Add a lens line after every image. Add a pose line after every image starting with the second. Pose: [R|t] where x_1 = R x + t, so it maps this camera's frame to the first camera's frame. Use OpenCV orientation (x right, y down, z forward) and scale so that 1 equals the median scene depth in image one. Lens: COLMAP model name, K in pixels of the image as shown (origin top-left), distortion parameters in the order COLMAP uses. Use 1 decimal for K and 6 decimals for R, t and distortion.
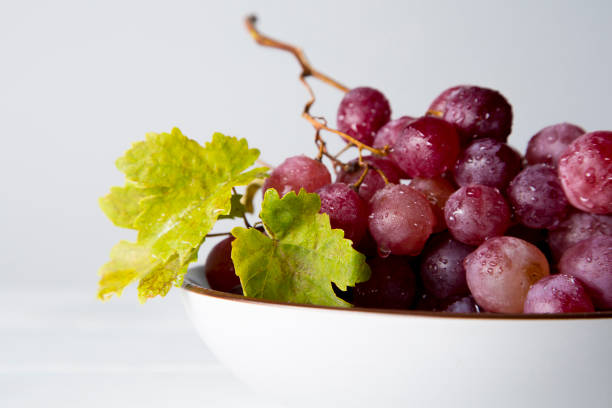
lens RADIAL K [[1427.5, 0, 307.3], [0, 1427.5, 190.6], [0, 0, 1]] dist [0.239722, 0.000000]
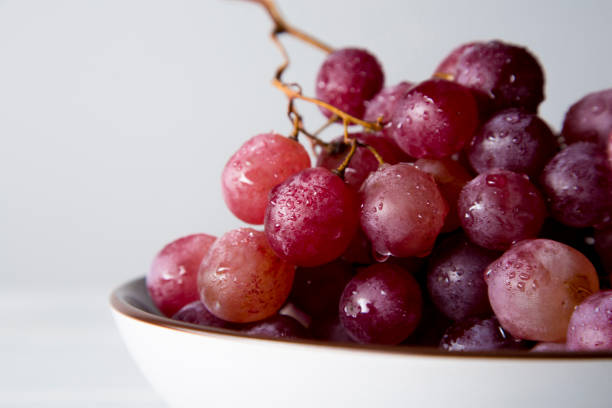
lens RADIAL K [[1427.5, 0, 323.2], [0, 1427.5, 185.3], [0, 0, 1]] dist [0.239722, 0.000000]
pose [[0.999866, -0.005298, 0.015463, 0.012979], [0.005170, 0.999952, 0.008298, -0.002869], [-0.015506, -0.008216, 0.999846, 0.245062]]
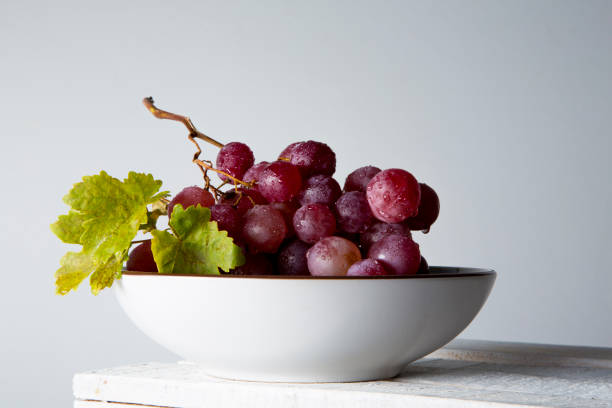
lens RADIAL K [[1244.8, 0, 301.0], [0, 1244.8, 220.9], [0, 0, 1]] dist [0.284981, 0.000000]
pose [[0.992036, -0.000300, 0.125956, -0.060118], [0.006849, 0.998646, -0.051568, 0.081550], [-0.125770, 0.052020, 0.990695, -0.296324]]
